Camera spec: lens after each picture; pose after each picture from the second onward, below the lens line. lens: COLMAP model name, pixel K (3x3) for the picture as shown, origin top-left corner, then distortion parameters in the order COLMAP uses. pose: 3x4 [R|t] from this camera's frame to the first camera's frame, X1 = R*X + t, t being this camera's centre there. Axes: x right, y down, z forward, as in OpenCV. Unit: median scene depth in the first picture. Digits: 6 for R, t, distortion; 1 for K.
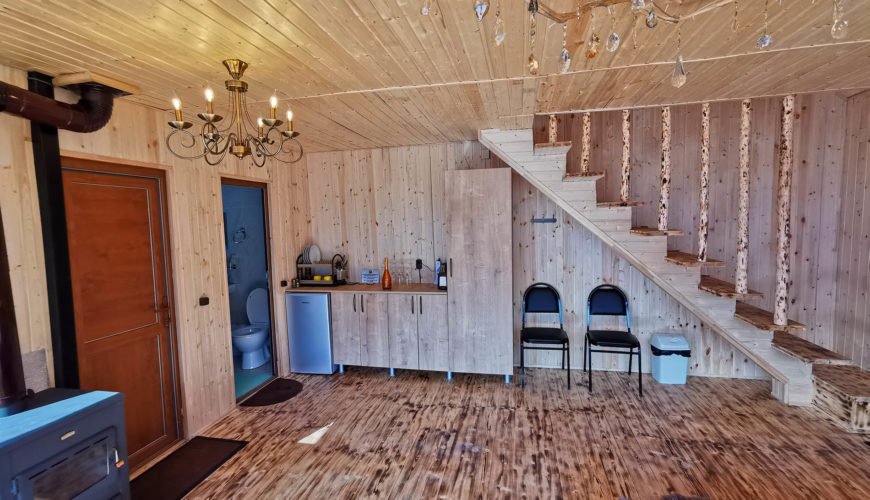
lens RADIAL K [[400.4, 0, 432.7], [0, 400.4, 247.5], [0, 0, 1]] dist [-0.007325, 0.010637]
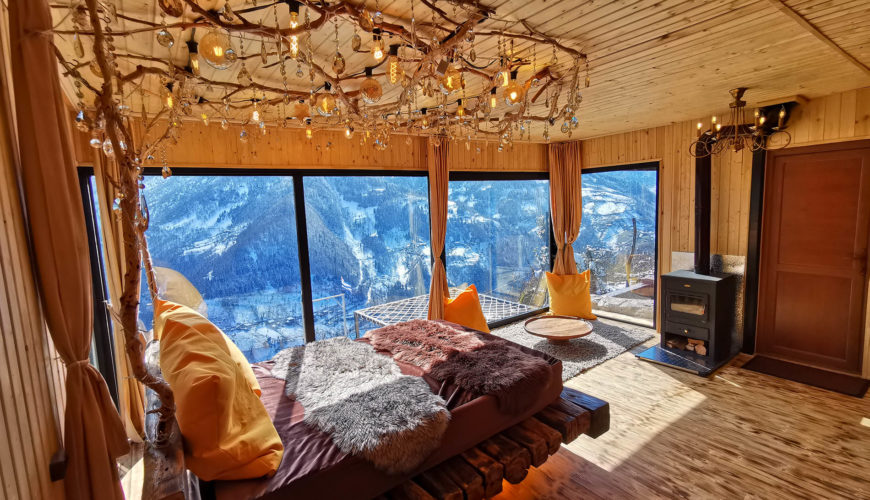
lens RADIAL K [[400.4, 0, 434.5], [0, 400.4, 256.7], [0, 0, 1]] dist [-0.007325, 0.010637]
pose [[-0.665280, 0.149408, -0.731491, 1.093875], [0.006522, 0.980897, 0.194417, -0.098356], [0.746565, 0.124571, -0.653546, 0.882964]]
